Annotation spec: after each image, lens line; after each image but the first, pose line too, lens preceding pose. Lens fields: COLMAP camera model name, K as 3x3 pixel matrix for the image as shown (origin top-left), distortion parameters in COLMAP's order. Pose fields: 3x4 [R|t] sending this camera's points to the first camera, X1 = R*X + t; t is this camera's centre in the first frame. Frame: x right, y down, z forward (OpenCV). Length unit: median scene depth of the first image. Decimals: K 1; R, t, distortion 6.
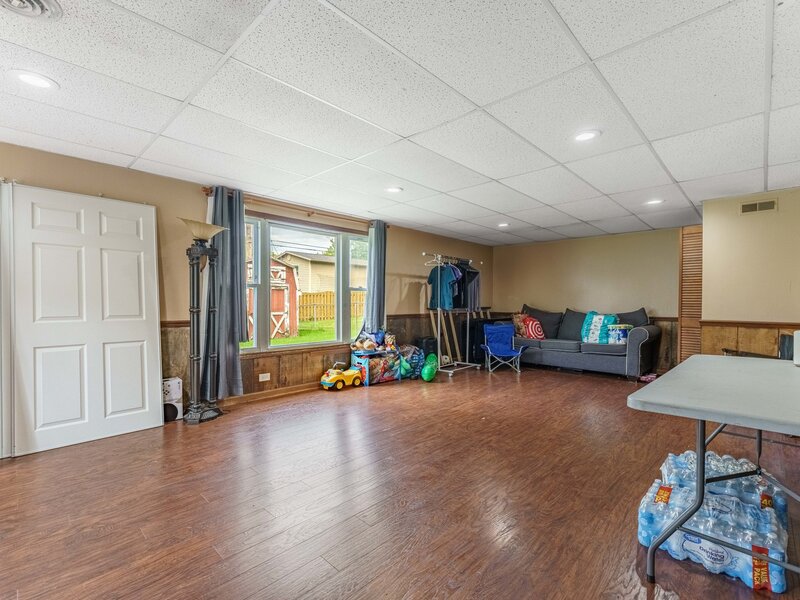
lens RADIAL K [[371.8, 0, 404.1], [0, 371.8, 305.2], [0, 0, 1]] dist [0.001716, 0.000003]
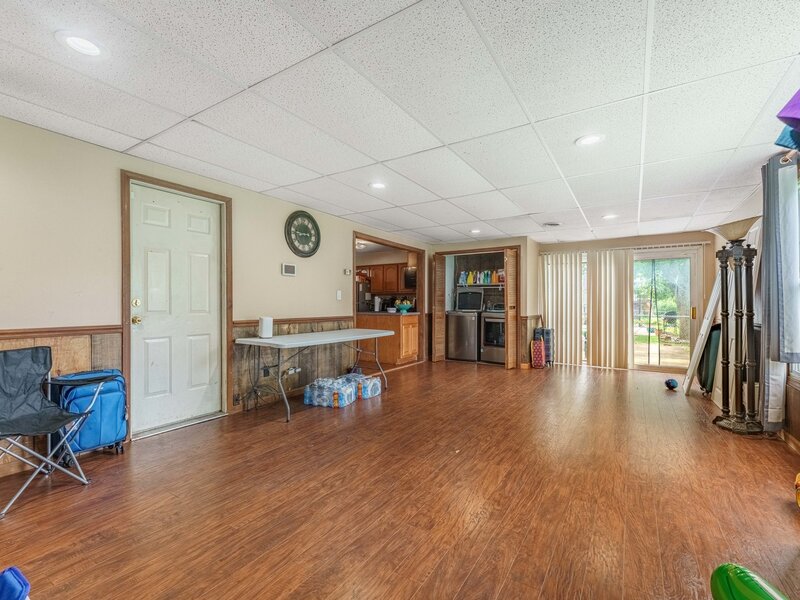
lens RADIAL K [[371.8, 0, 404.1], [0, 371.8, 305.2], [0, 0, 1]] dist [0.001716, 0.000003]
pose [[-0.978720, -0.010081, -0.204951, 0.495190], [-0.012069, 0.999891, 0.008453, -0.012220], [0.204844, 0.010747, -0.978736, 1.766727]]
